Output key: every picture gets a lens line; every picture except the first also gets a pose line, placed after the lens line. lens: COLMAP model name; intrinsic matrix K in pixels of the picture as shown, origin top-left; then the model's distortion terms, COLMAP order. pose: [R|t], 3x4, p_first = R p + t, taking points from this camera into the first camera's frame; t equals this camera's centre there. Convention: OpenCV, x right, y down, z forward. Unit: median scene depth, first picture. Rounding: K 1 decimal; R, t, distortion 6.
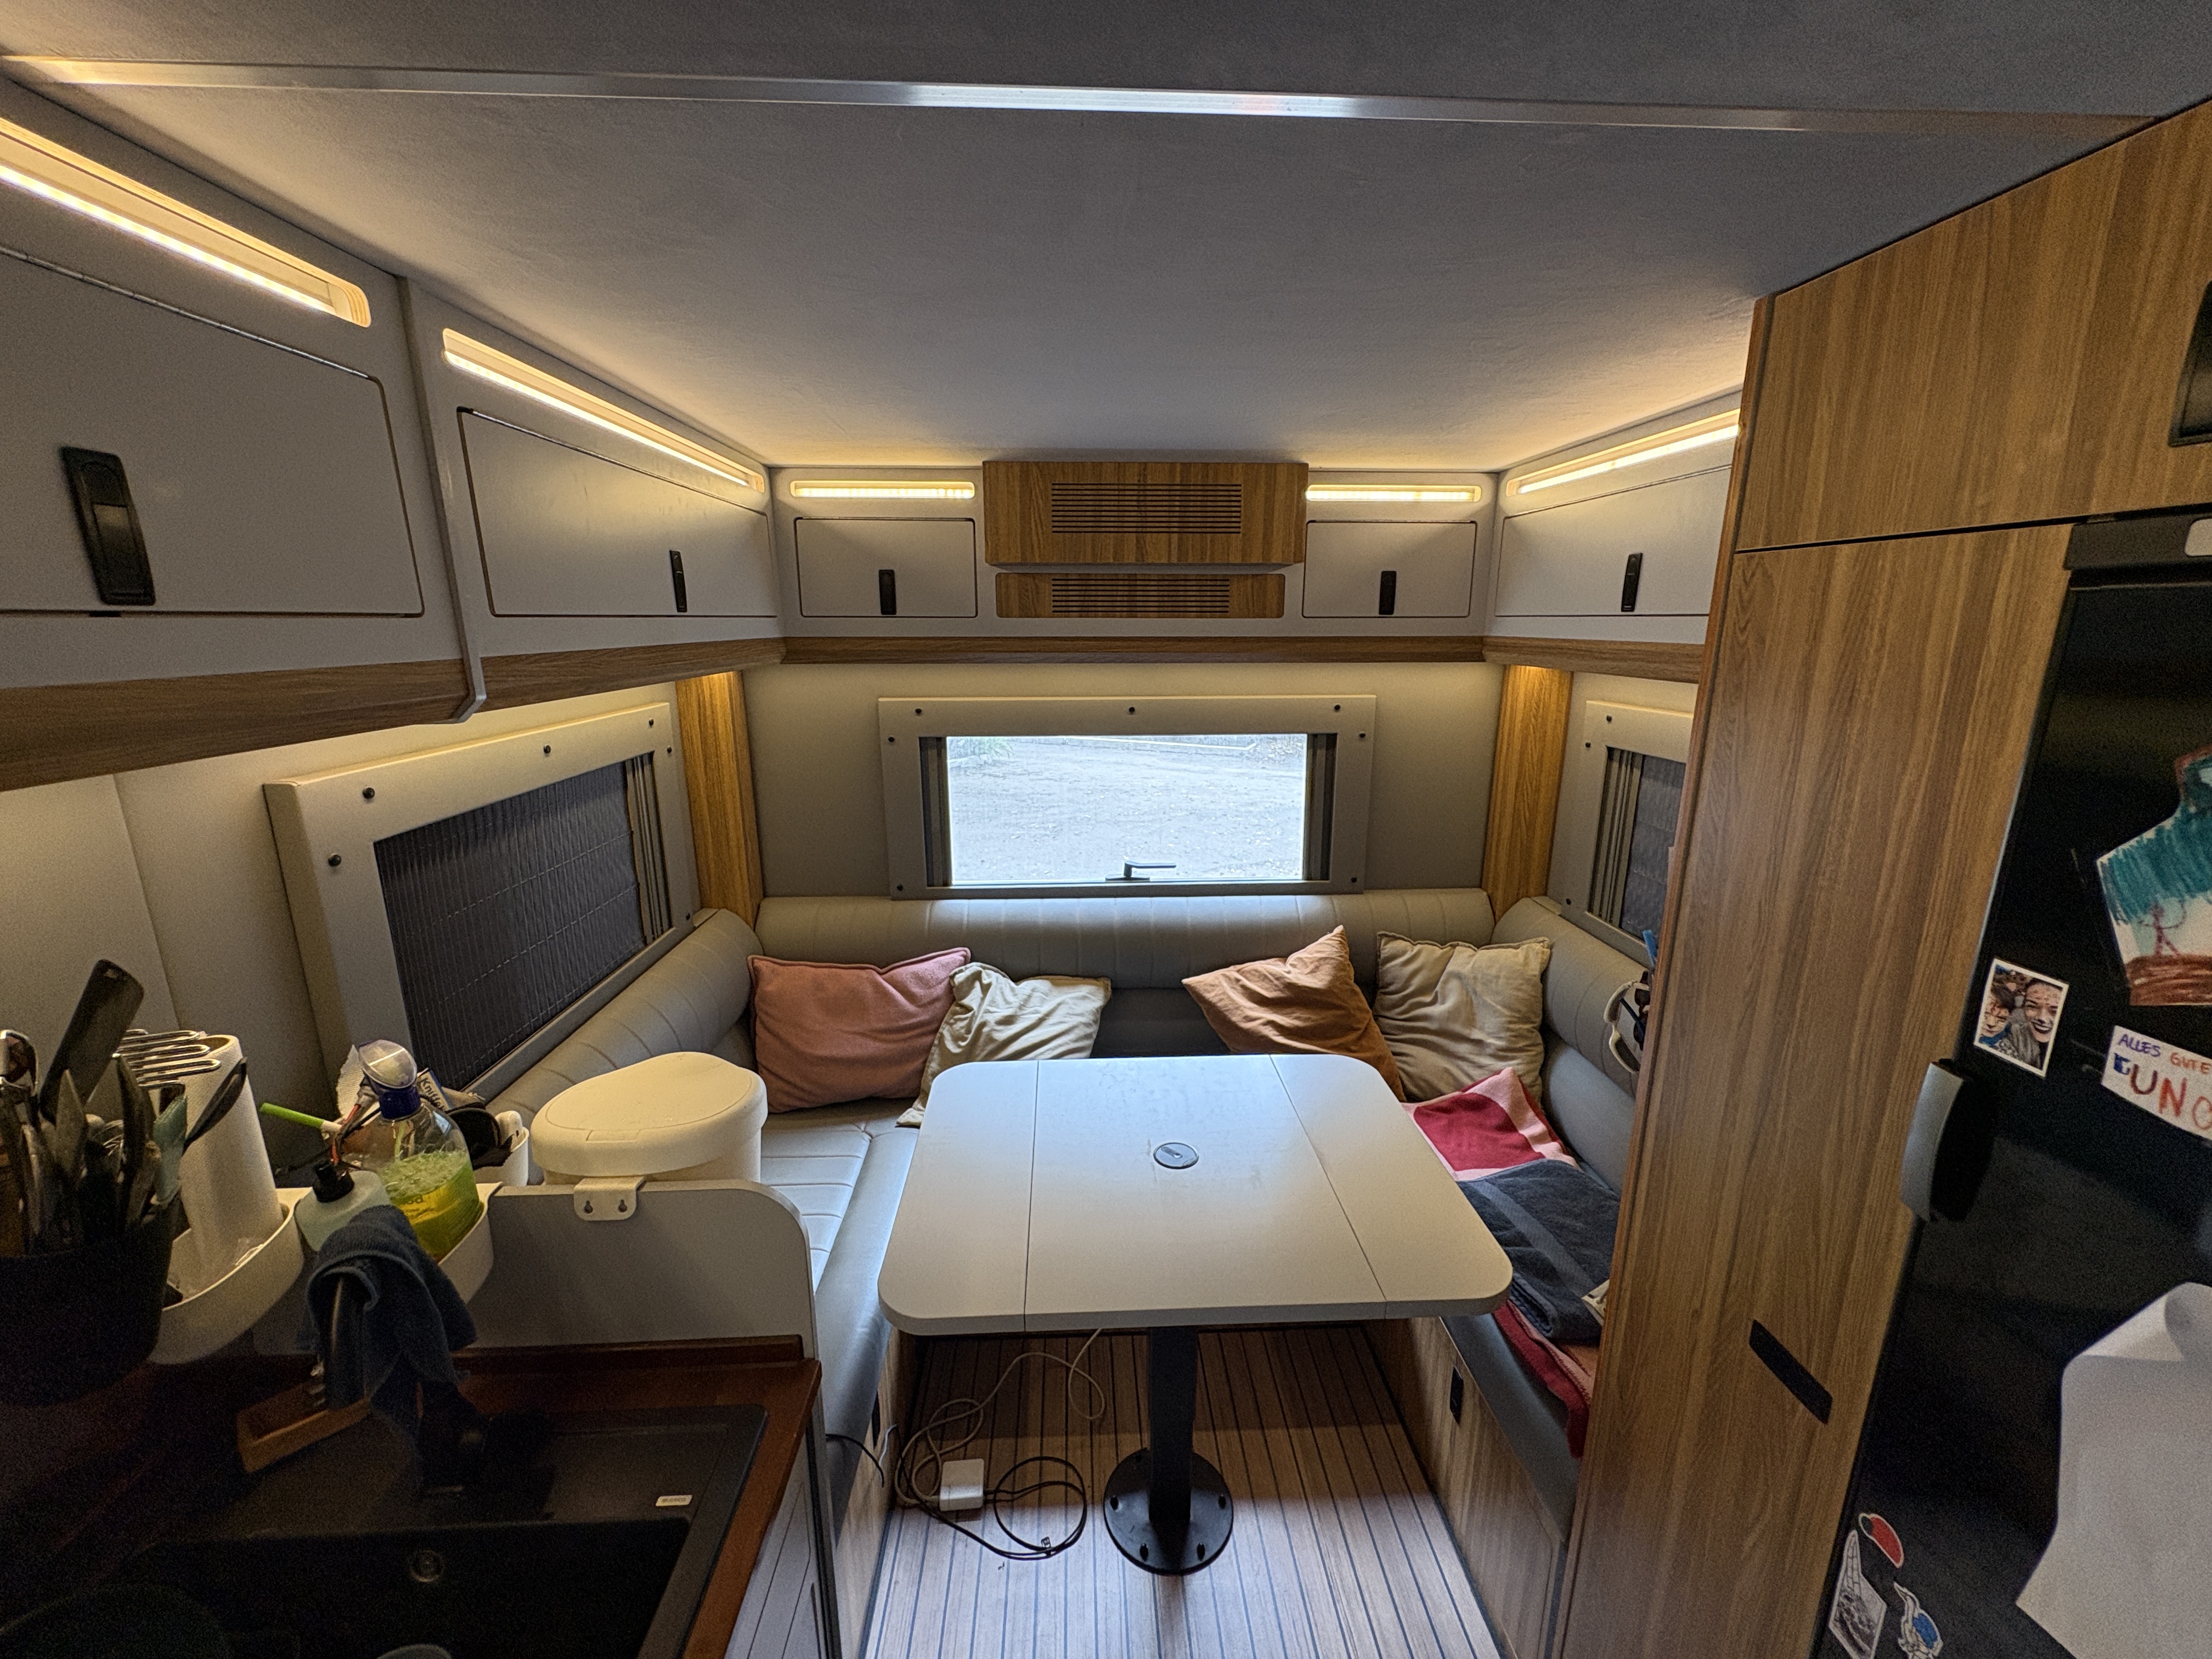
lens RADIAL K [[866.6, 0, 1110.1], [0, 866.6, 836.1], [0, 0, 1]] dist [0.006568, -0.000064]
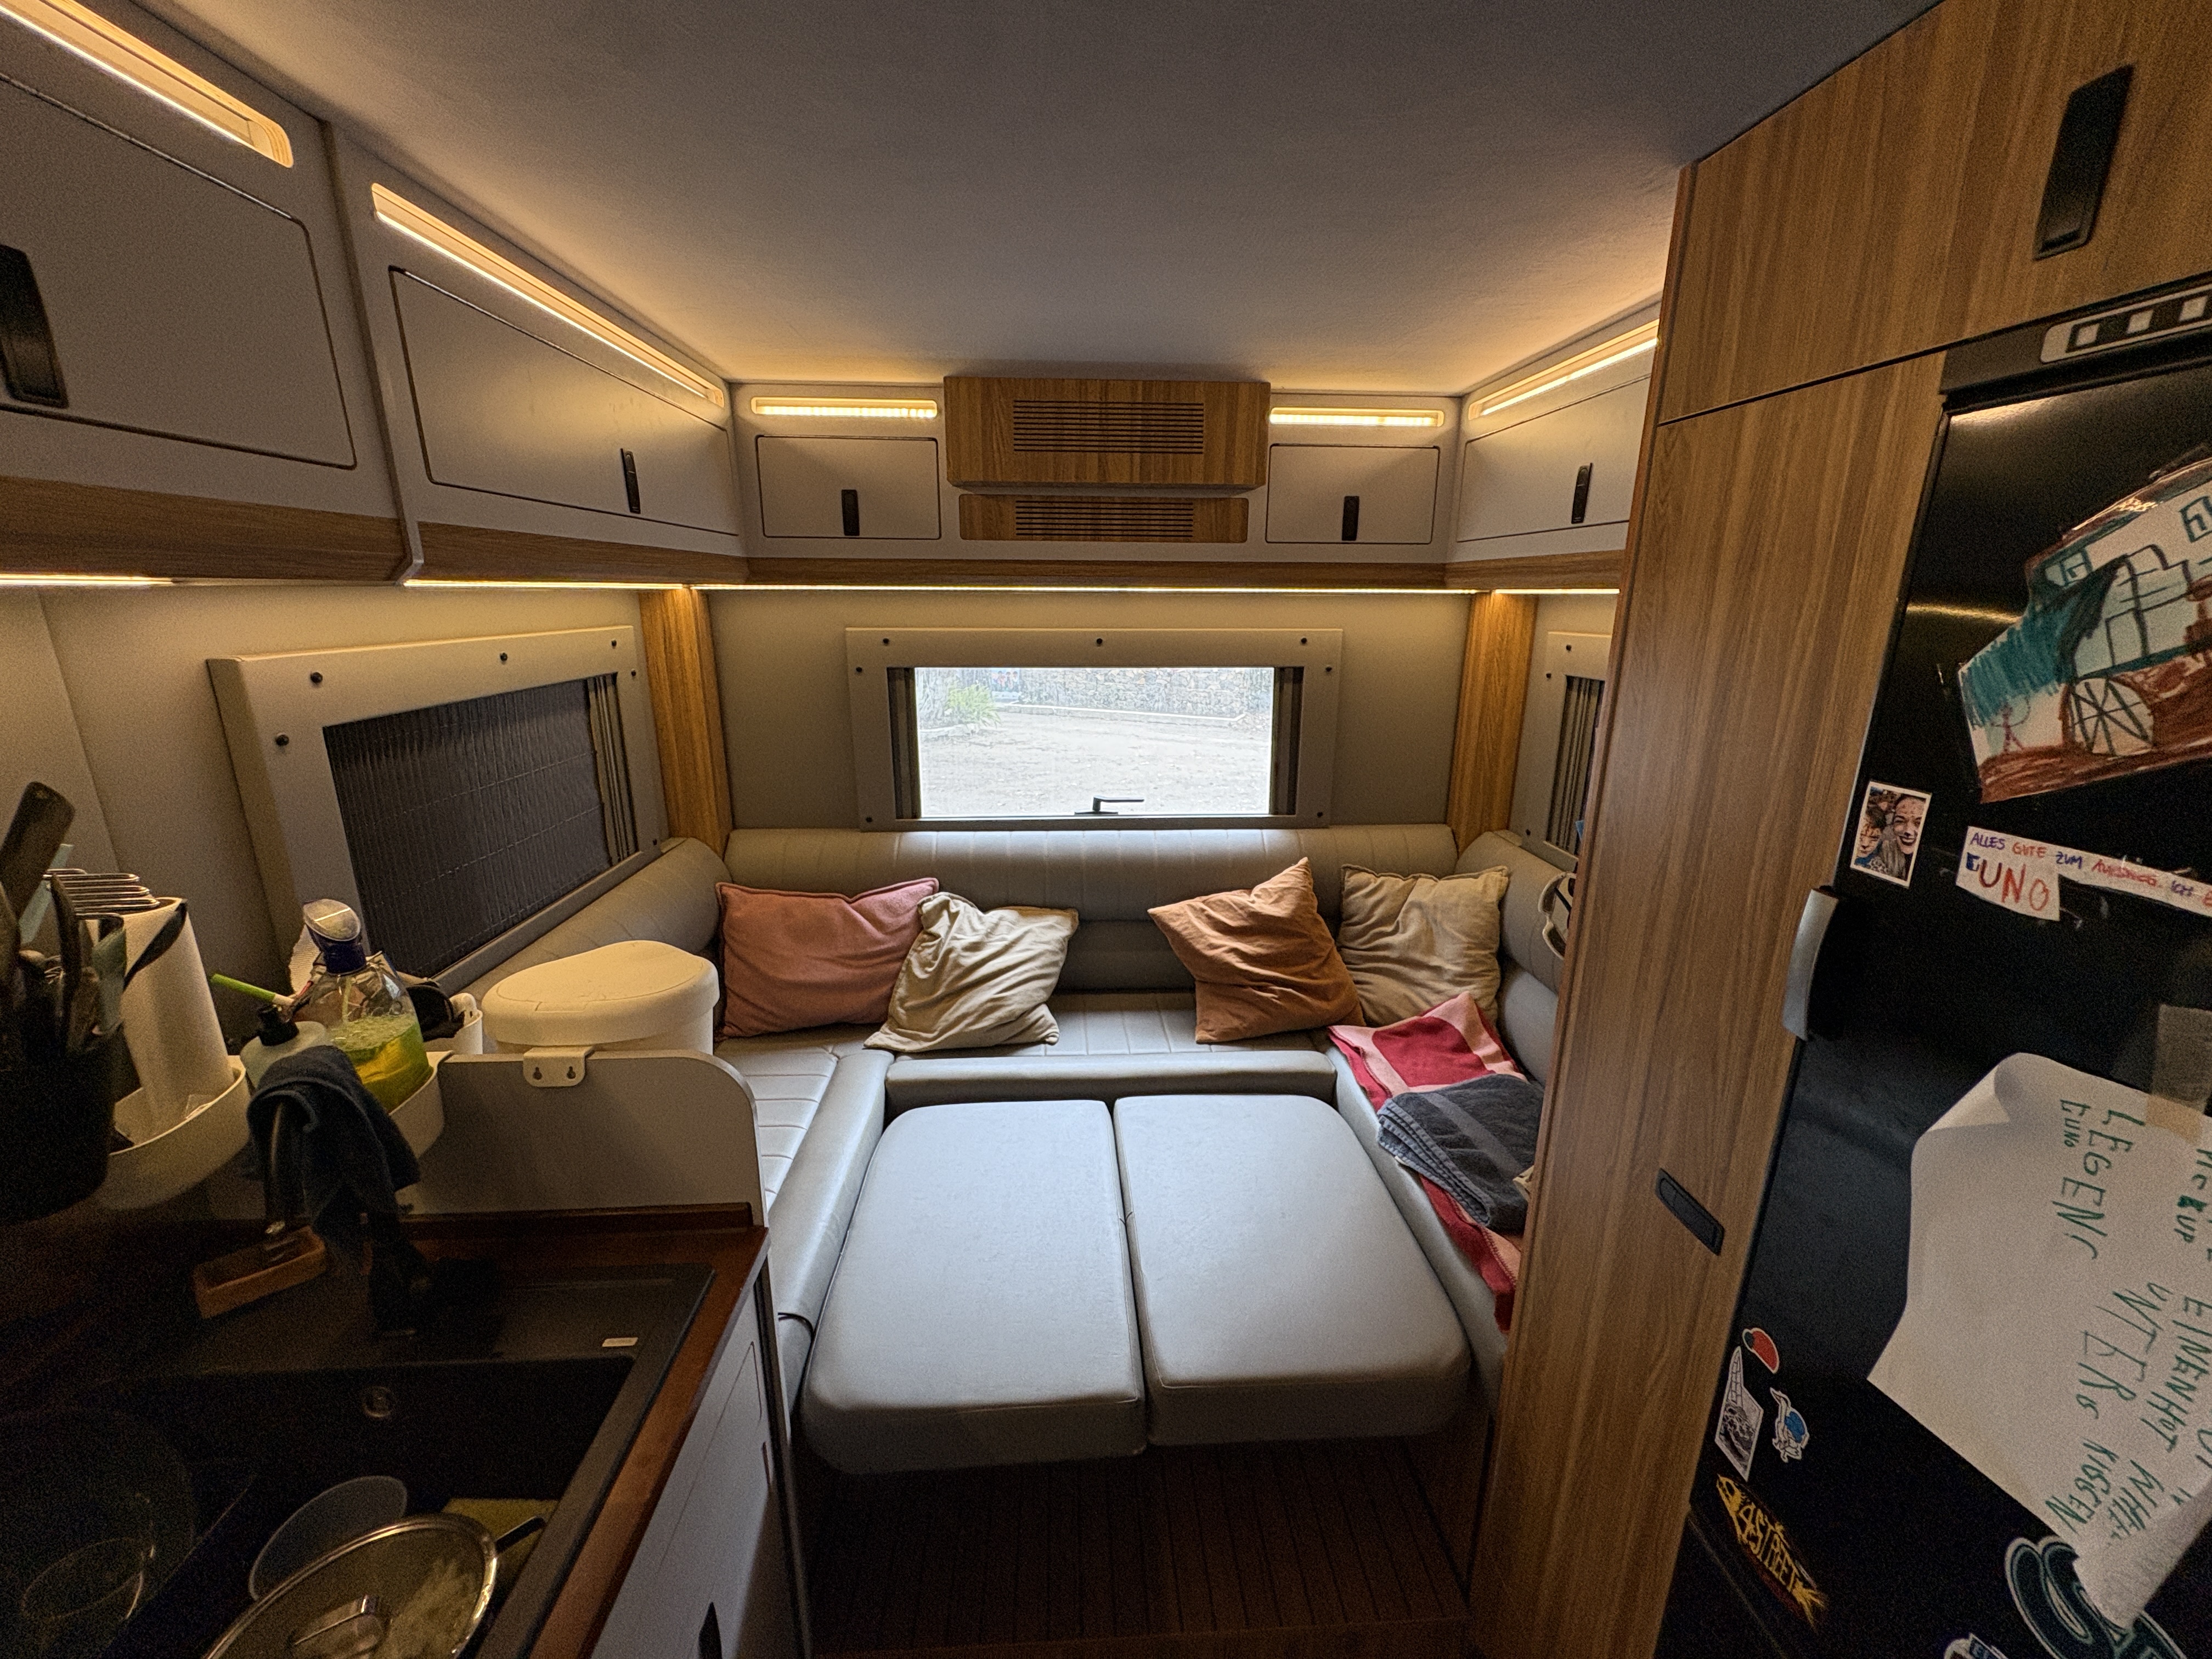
lens RADIAL K [[866.6, 0, 1108.0], [0, 866.6, 831.5], [0, 0, 1]] dist [0.006568, -0.000064]
pose [[0.999938, 0.003499, 0.010562, 0.058605], [-0.003767, 0.999670, 0.025420, 0.113432], [-0.010470, -0.025458, 0.999621, -0.021528]]
